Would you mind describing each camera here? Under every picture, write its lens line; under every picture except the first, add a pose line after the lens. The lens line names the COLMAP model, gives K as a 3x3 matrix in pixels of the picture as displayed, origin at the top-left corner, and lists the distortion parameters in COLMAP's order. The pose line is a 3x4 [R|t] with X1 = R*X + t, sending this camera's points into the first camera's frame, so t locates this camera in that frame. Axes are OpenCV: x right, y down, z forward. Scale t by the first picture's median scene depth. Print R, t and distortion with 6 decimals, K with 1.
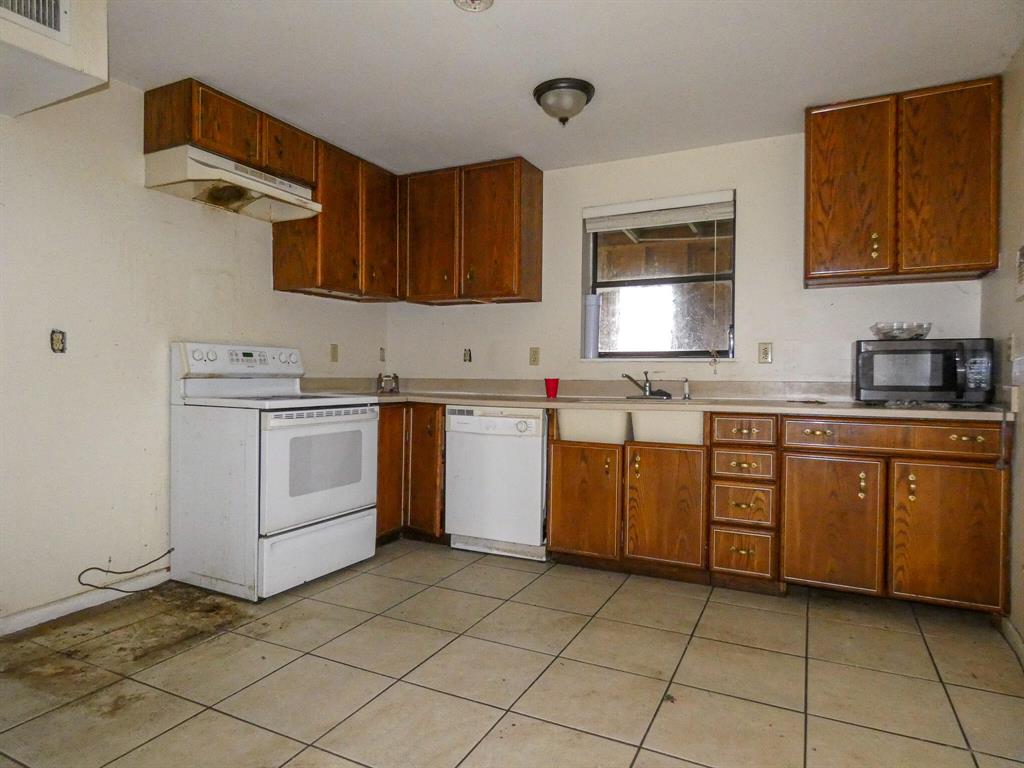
lens RADIAL K [[622.2, 0, 510.9], [0, 622.2, 382.8], [0, 0, 1]] dist [-0.003574, -0.004315]
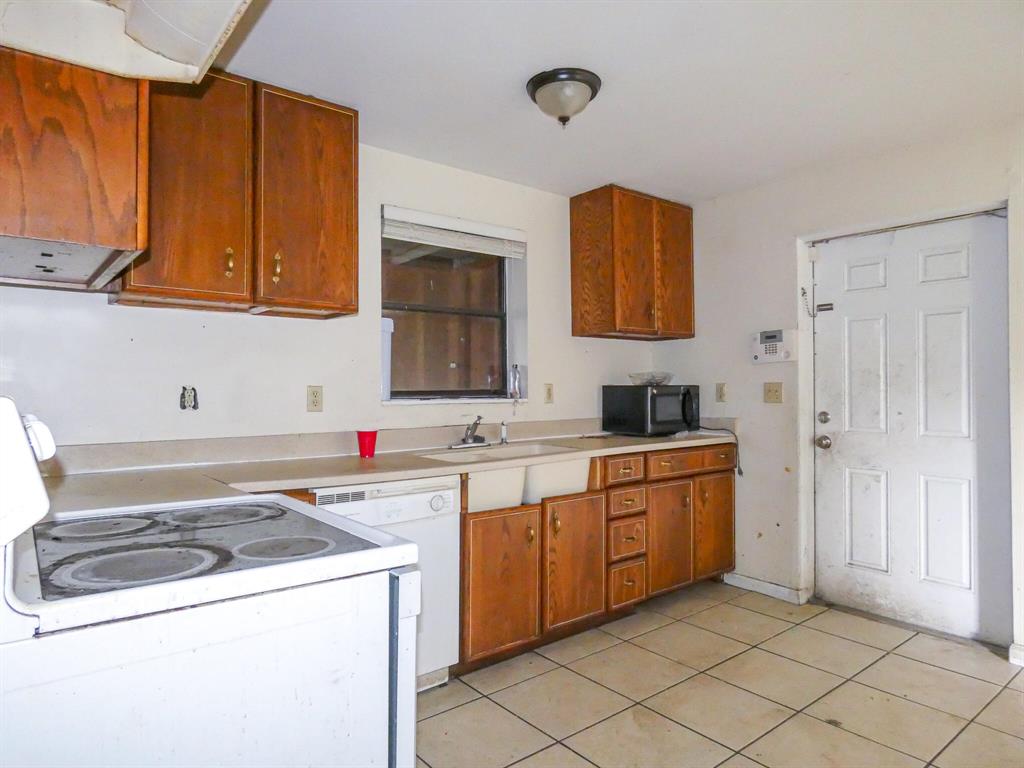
lens RADIAL K [[622.2, 0, 512.1], [0, 622.2, 380.4], [0, 0, 1]] dist [-0.003574, -0.004315]
pose [[0.418719, 0.002931, 0.908111, -0.616174], [0.021592, 0.999680, -0.013182, -0.061245], [-0.907859, 0.025127, 0.418522, 0.648023]]
